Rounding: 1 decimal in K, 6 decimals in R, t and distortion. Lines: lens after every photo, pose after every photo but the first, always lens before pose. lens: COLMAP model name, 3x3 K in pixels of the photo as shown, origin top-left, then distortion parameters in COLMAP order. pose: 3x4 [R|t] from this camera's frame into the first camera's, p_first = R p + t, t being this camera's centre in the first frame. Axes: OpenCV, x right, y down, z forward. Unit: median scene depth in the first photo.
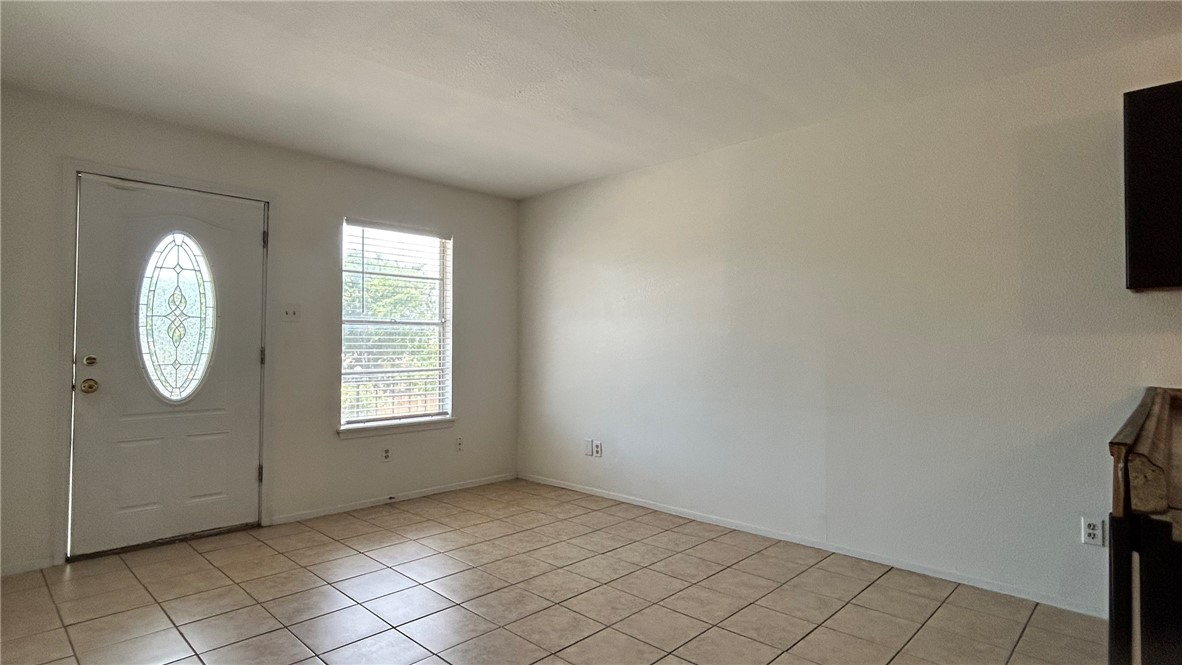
lens RADIAL K [[603.1, 0, 582.4], [0, 603.1, 323.4], [0, 0, 1]] dist [0.011715, 0.000392]
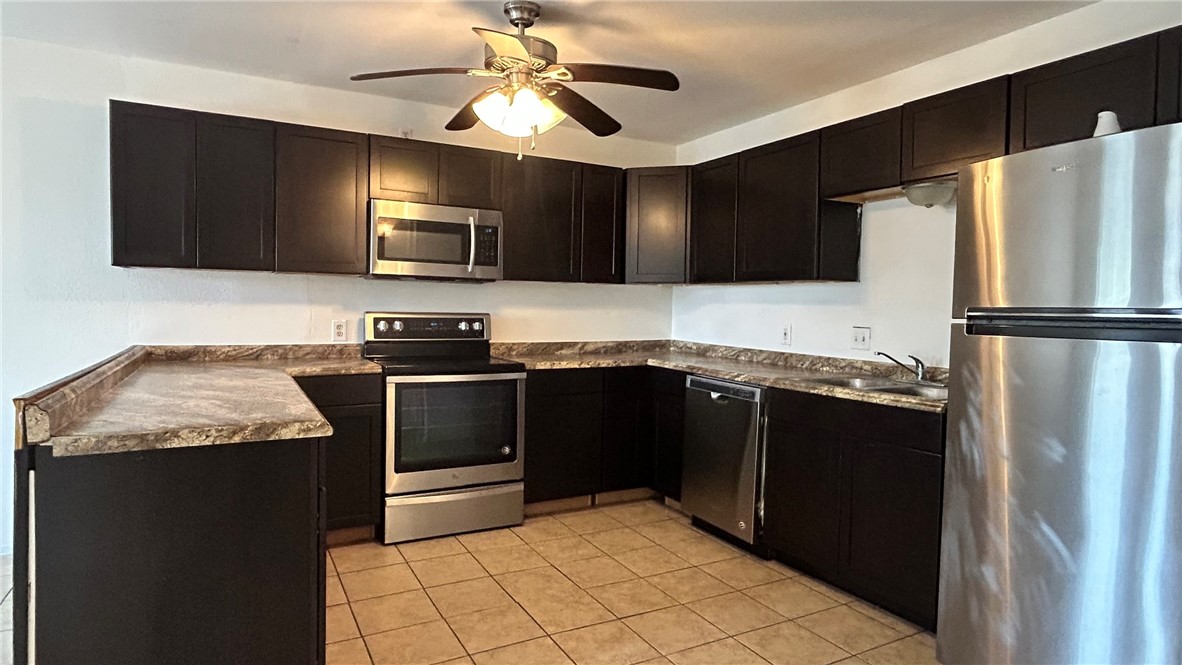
lens RADIAL K [[664.3, 0, 587.3], [0, 664.3, 342.4], [0, 0, 1]] dist [-0.003872, -0.000379]
pose [[0.305167, -0.052494, 0.950851, -0.051836], [-0.050535, 0.996180, 0.071216, -0.031866], [-0.950957, -0.069784, 0.301349, -0.204349]]
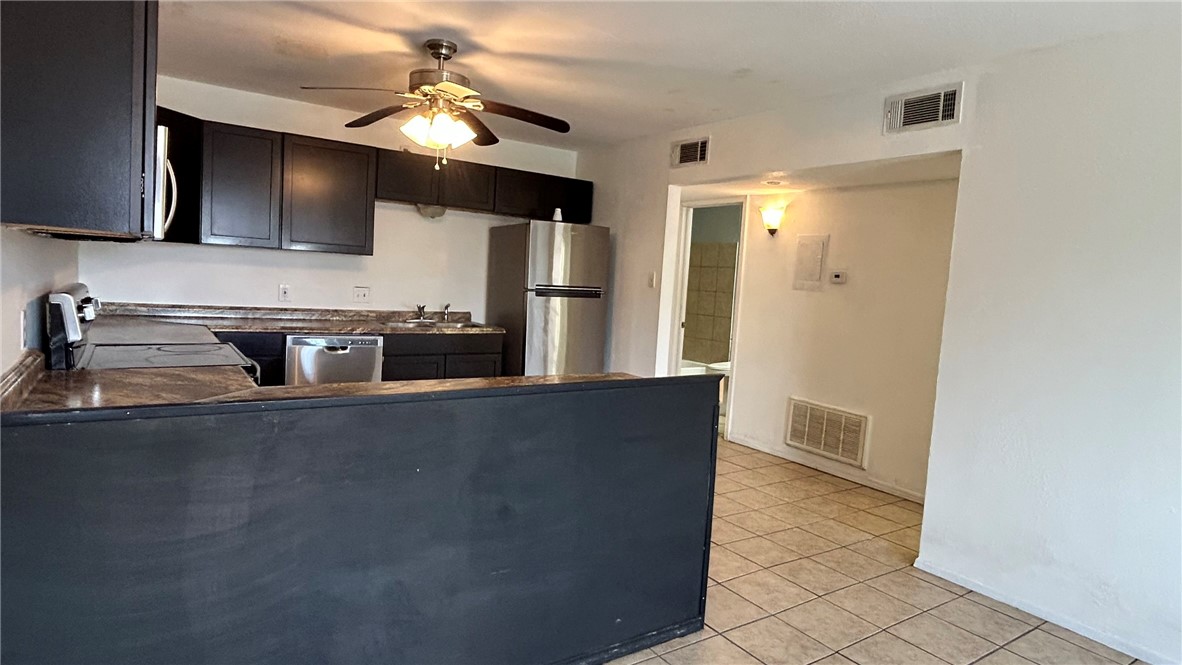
lens RADIAL K [[664.3, 0, 602.7], [0, 664.3, 334.2], [0, 0, 1]] dist [-0.003872, -0.000379]
pose [[-0.978564, -0.083634, 0.188194, 0.236268], [-0.074755, 0.995749, 0.053809, -0.019111], [-0.191894, 0.038587, -0.980657, 1.024911]]
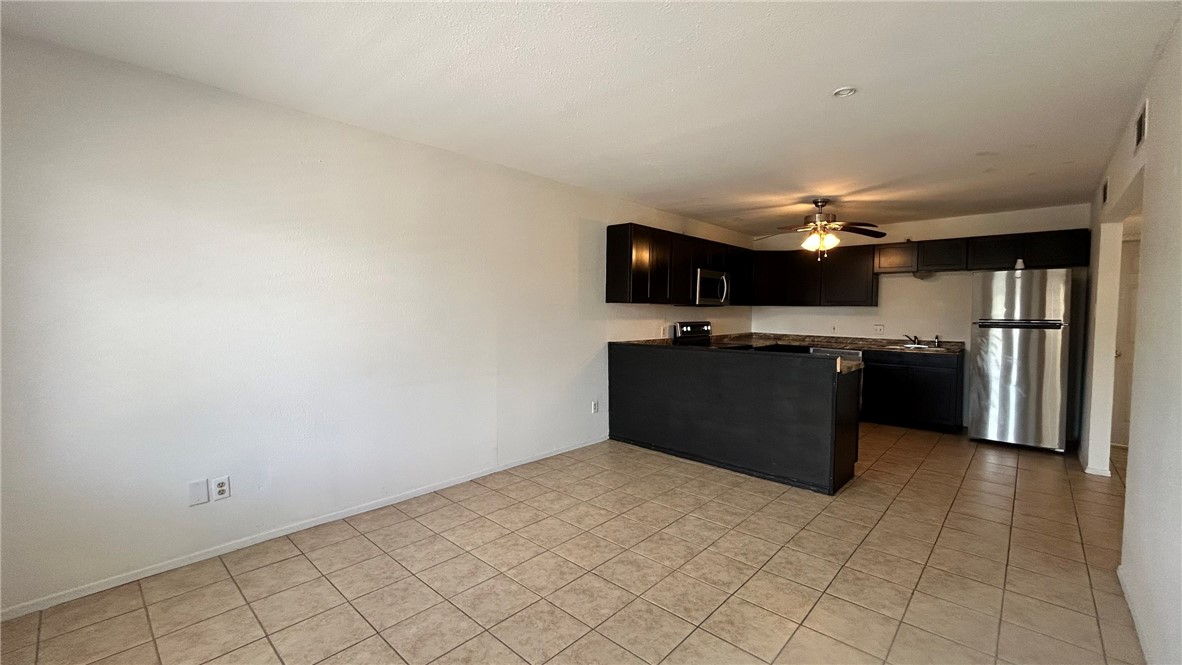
lens RADIAL K [[485.3, 0, 595.5], [0, 485.3, 323.8], [0, 0, 1]] dist [0.008664, -0.001009]
pose [[-0.035297, -0.033951, 0.998800, -0.729840], [-0.044283, 0.998494, 0.032376, -0.020744], [-0.998395, -0.043087, -0.036748, 0.816840]]
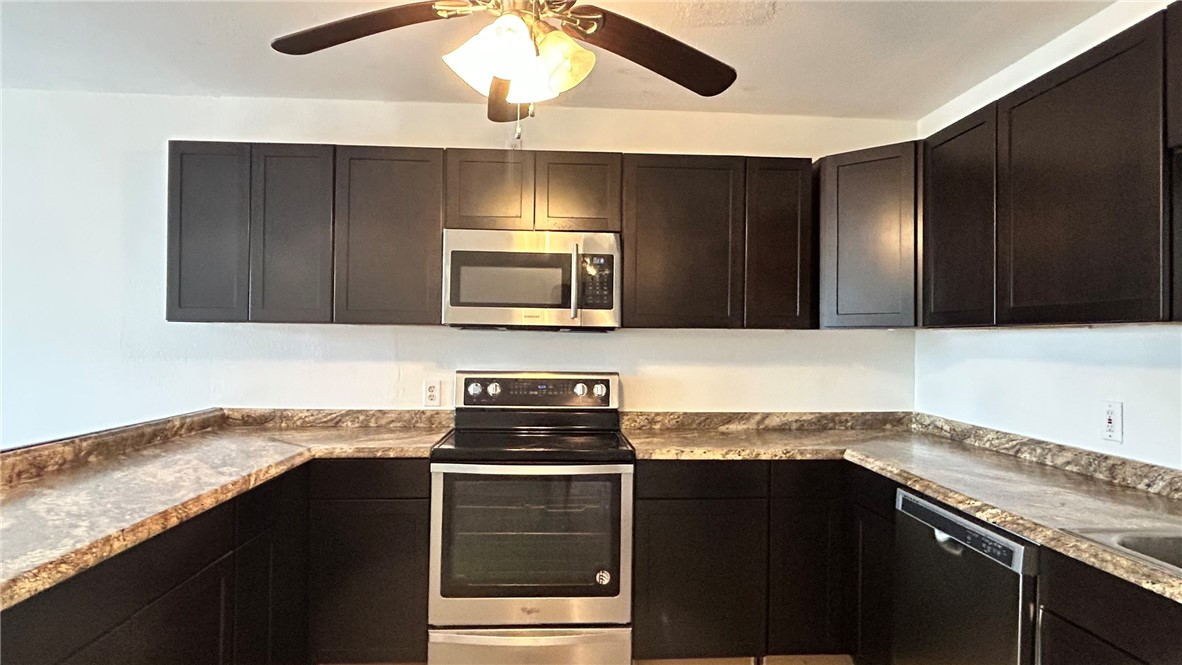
lens RADIAL K [[664.3, 0, 594.0], [0, 664.3, 332.2], [0, 0, 1]] dist [-0.003872, -0.000379]
pose [[0.678957, 0.011332, 0.734091, 0.367364], [-0.034462, 0.999271, 0.016448, -0.056878], [-0.733369, -0.036465, 0.678852, -0.245505]]
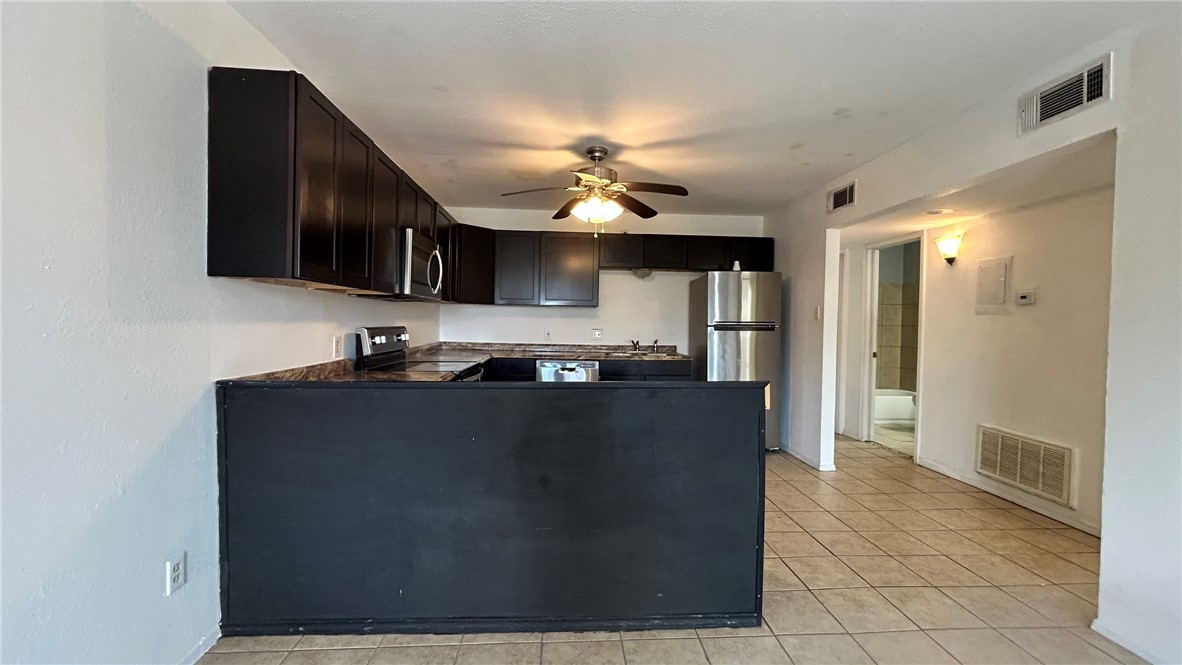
lens RADIAL K [[485.3, 0, 598.6], [0, 485.3, 331.1], [0, 0, 1]] dist [0.008664, -0.001009]
pose [[-0.747612, -0.030949, 0.663415, 0.009143], [-0.043064, 0.999070, -0.001921, 0.004589], [-0.662739, -0.030006, -0.748250, 0.848437]]
